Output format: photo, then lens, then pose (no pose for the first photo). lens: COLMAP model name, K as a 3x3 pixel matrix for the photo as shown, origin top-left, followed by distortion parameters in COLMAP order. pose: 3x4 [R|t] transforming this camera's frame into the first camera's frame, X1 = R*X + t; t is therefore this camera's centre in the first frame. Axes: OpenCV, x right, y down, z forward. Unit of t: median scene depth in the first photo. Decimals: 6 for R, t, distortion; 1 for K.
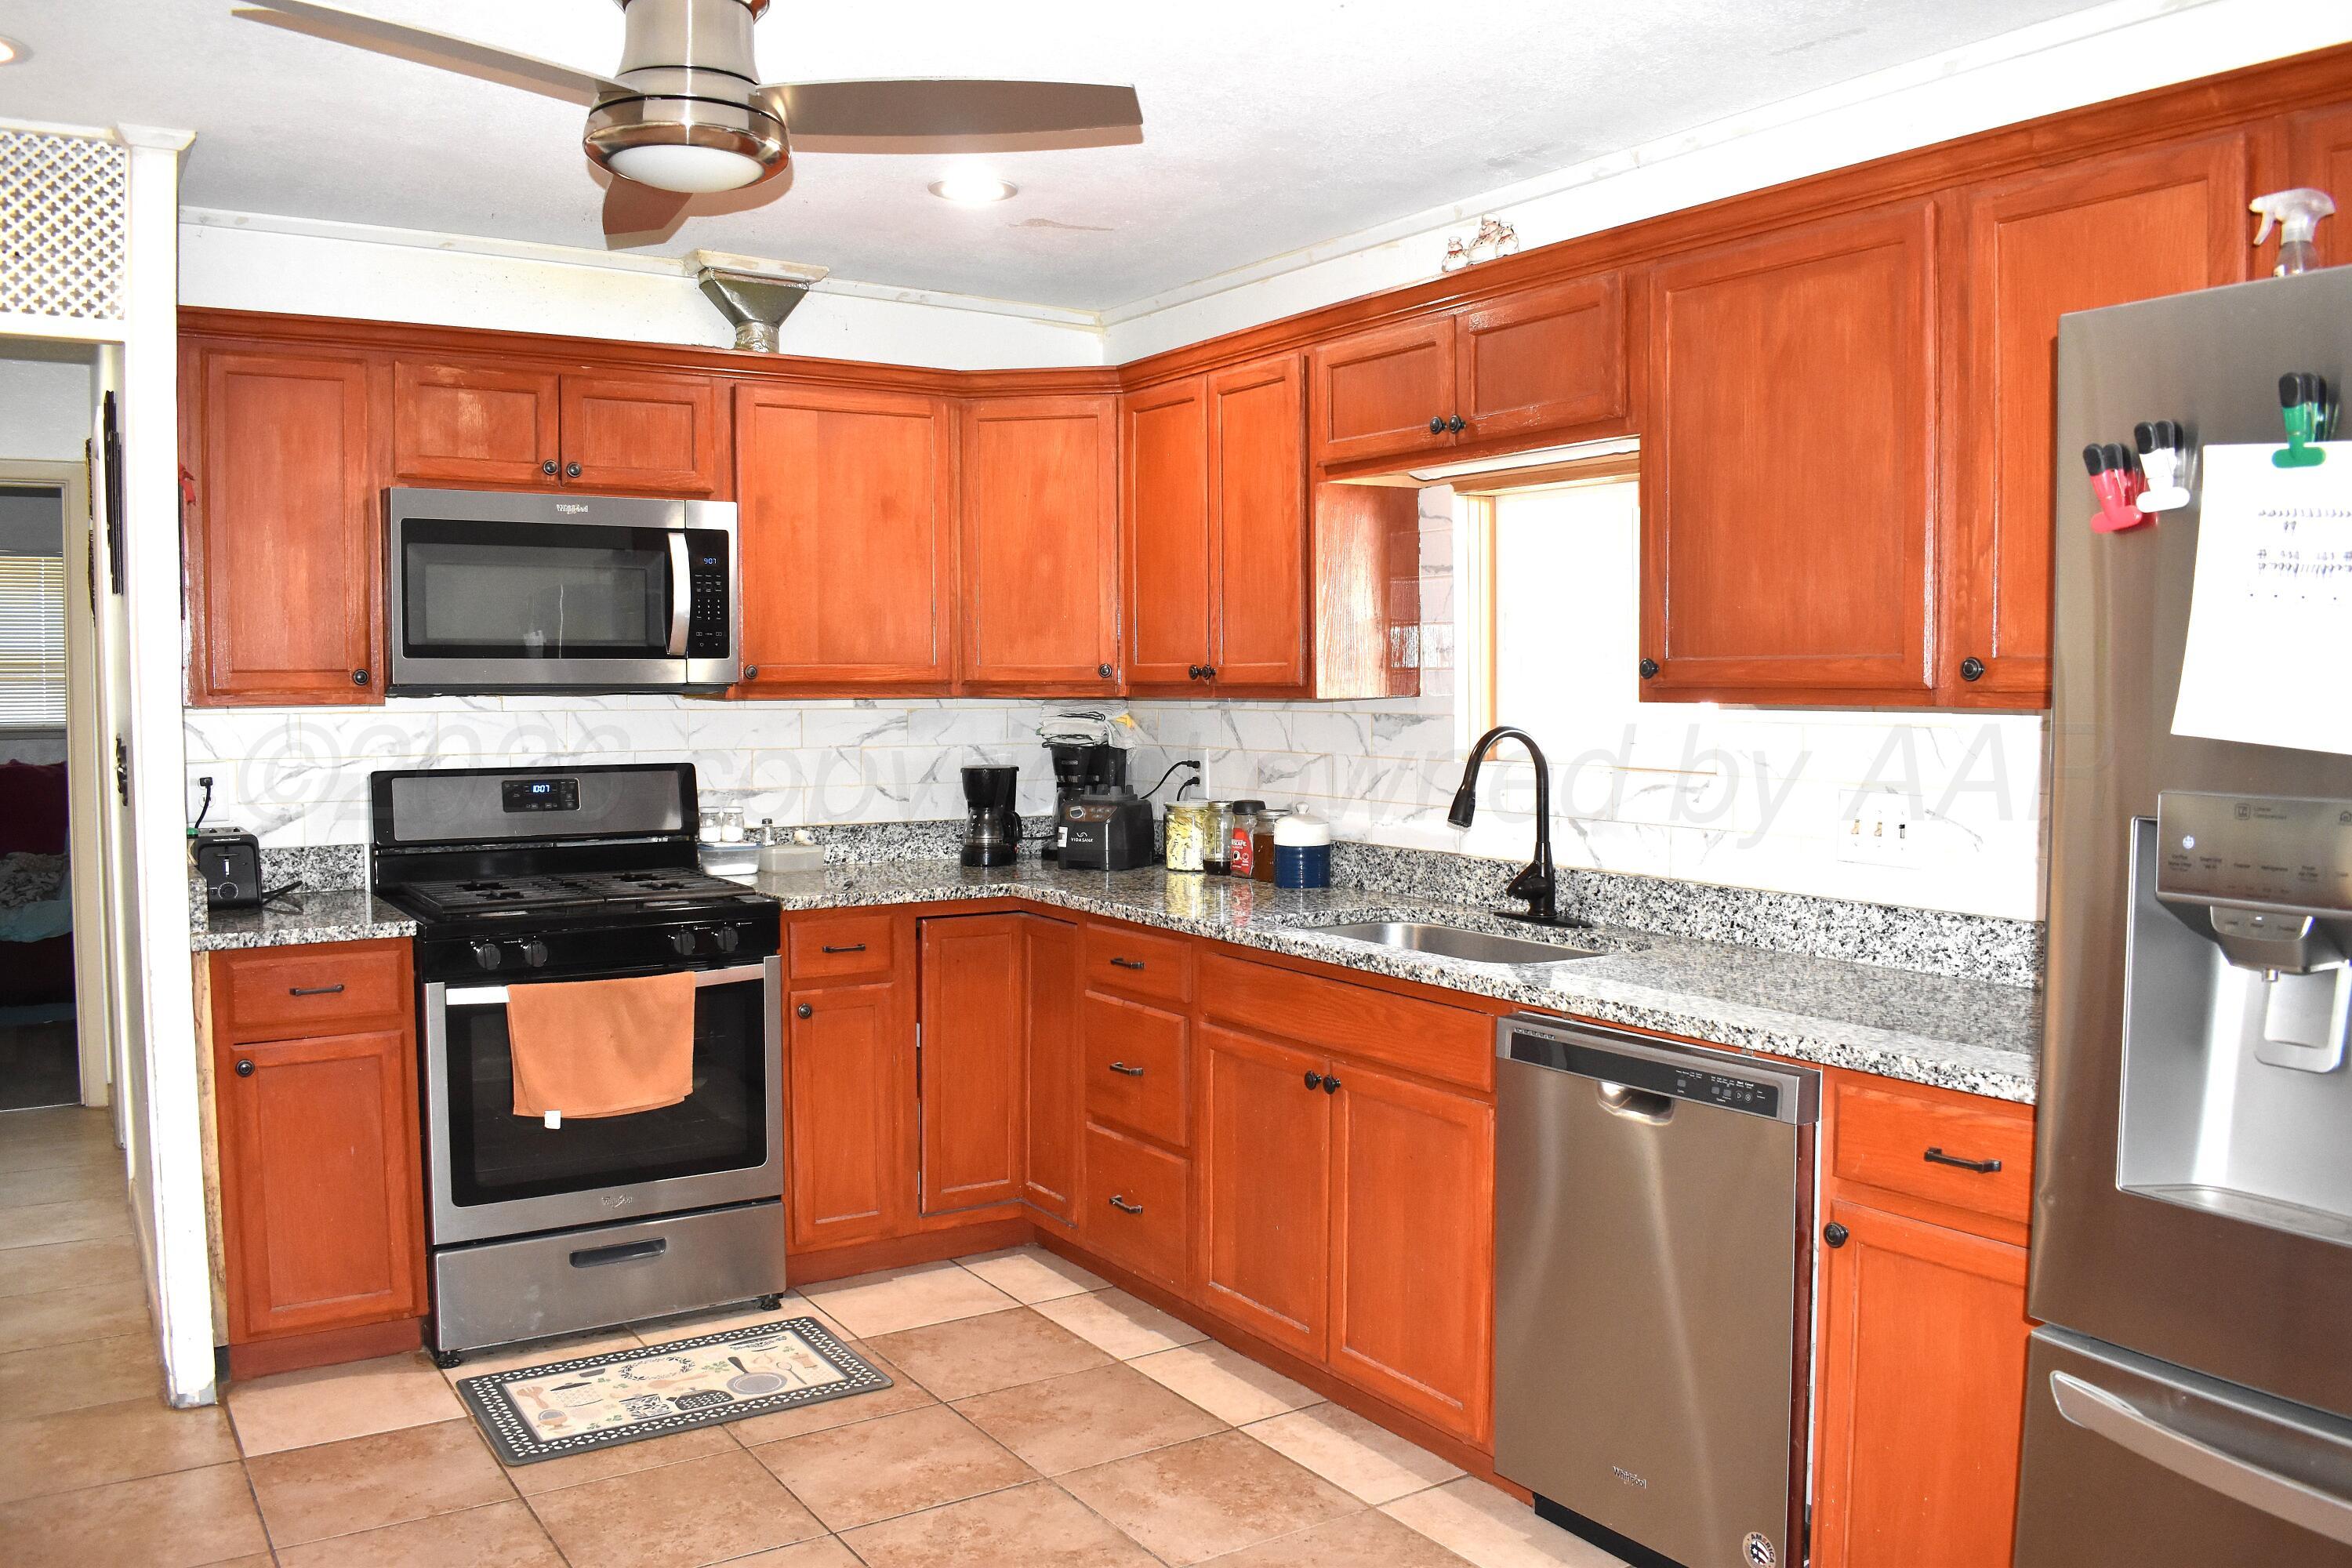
lens RADIAL K [[1809.7, 0, 1176.0], [0, 1809.7, 784.0], [0, 0, 1]] dist [-0.090500, -0.003466]
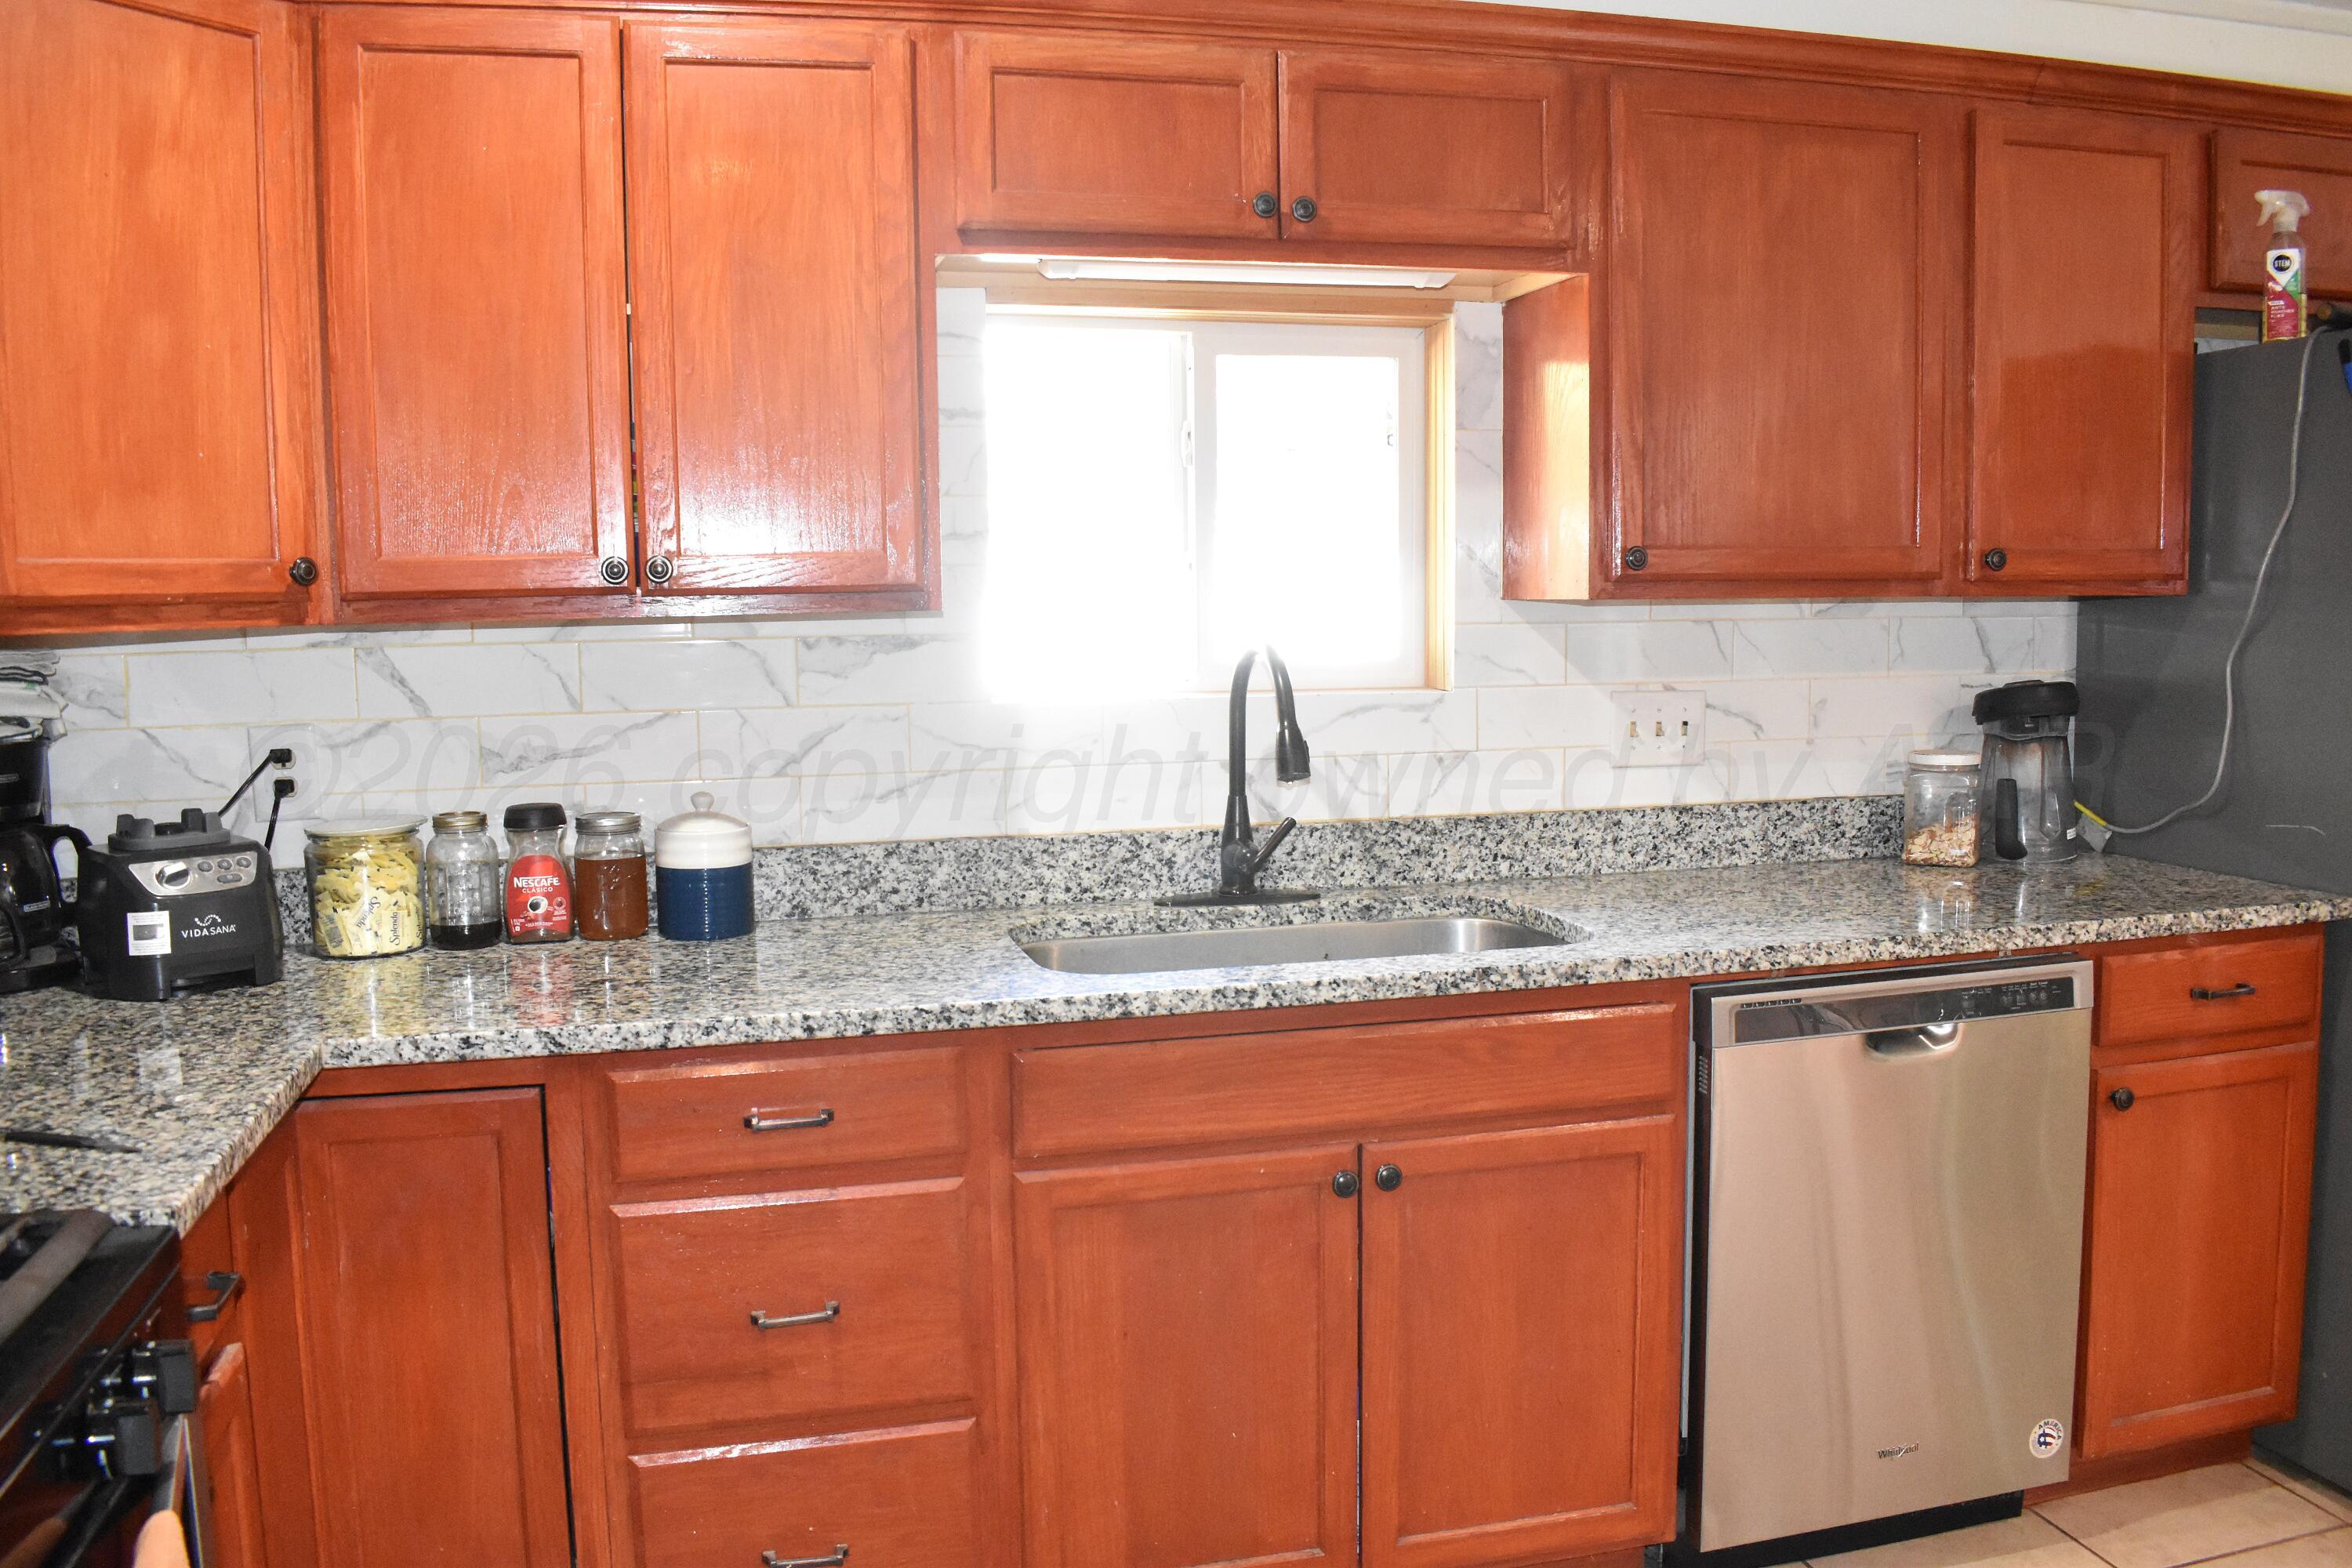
lens RADIAL K [[1809.7, 0, 1176.0], [0, 1809.7, 784.0], [0, 0, 1]] dist [-0.090500, -0.003466]
pose [[0.333561, -0.101743, 0.937222, -0.563281], [0.067993, 0.994166, 0.083726, -0.041146], [-0.940273, 0.035797, 0.338533, 0.856011]]
